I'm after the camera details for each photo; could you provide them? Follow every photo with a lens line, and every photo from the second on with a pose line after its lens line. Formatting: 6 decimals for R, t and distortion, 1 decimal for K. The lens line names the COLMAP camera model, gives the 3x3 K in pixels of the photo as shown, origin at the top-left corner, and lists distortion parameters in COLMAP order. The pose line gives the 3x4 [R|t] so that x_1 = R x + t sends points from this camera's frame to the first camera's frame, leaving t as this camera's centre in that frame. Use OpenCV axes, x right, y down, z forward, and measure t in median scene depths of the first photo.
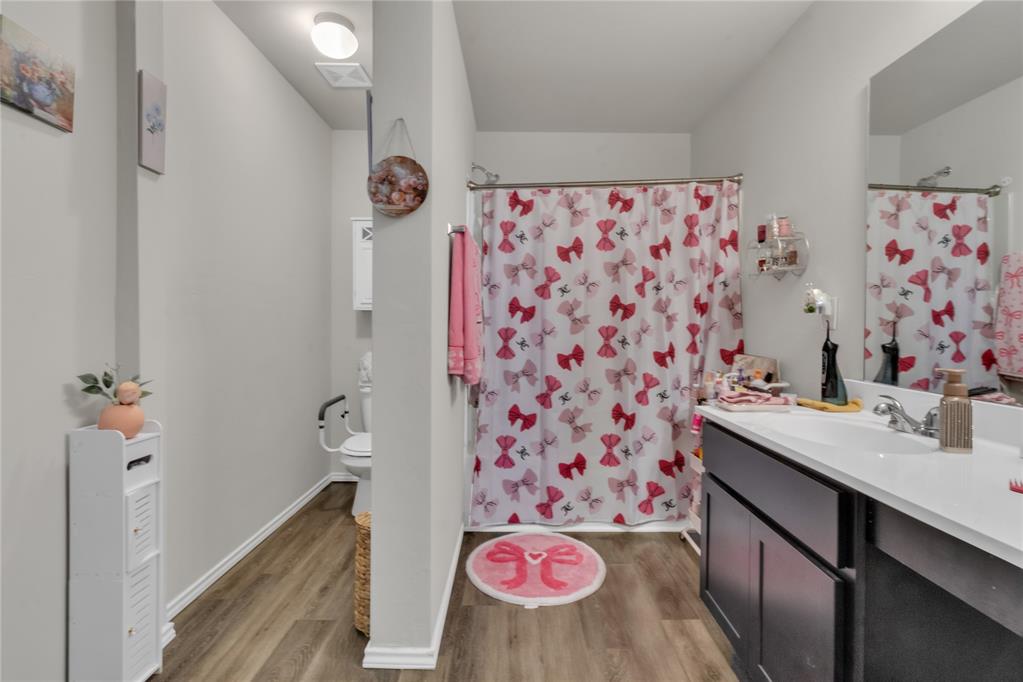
lens RADIAL K [[486.2, 0, 516.5], [0, 486.2, 331.8], [0, 0, 1]] dist [0.001128, -0.000195]
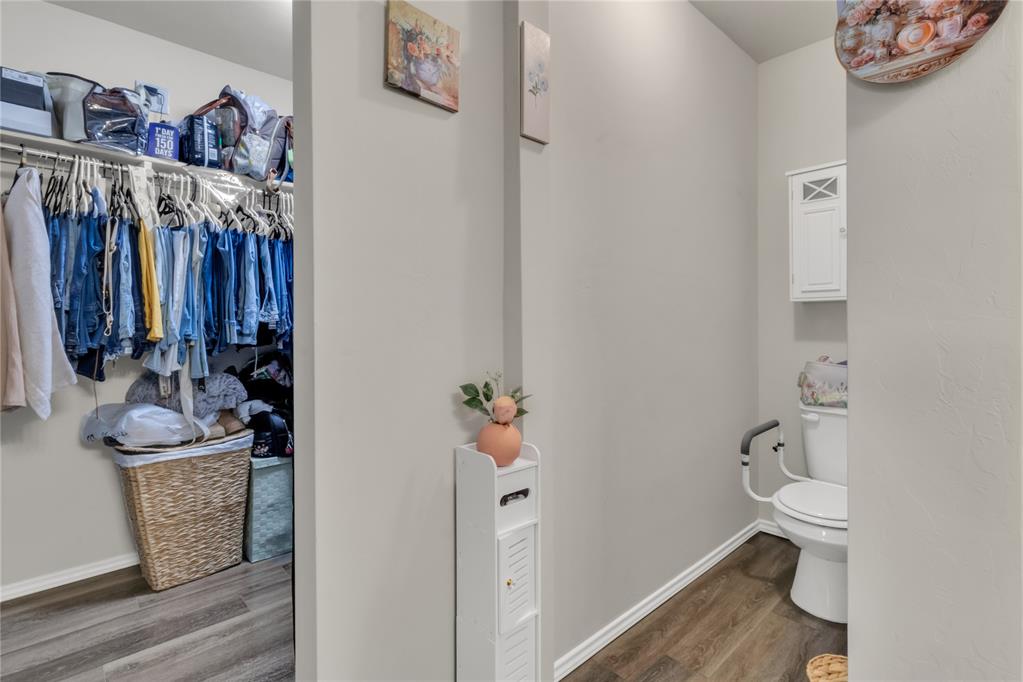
lens RADIAL K [[486.2, 0, 528.1], [0, 486.2, 324.4], [0, 0, 1]] dist [0.001128, -0.000195]
pose [[0.694279, -0.006940, -0.719673, -0.112000], [0.000977, 0.999962, -0.008700, -0.007083], [0.719705, 0.005337, 0.694259, 0.286785]]
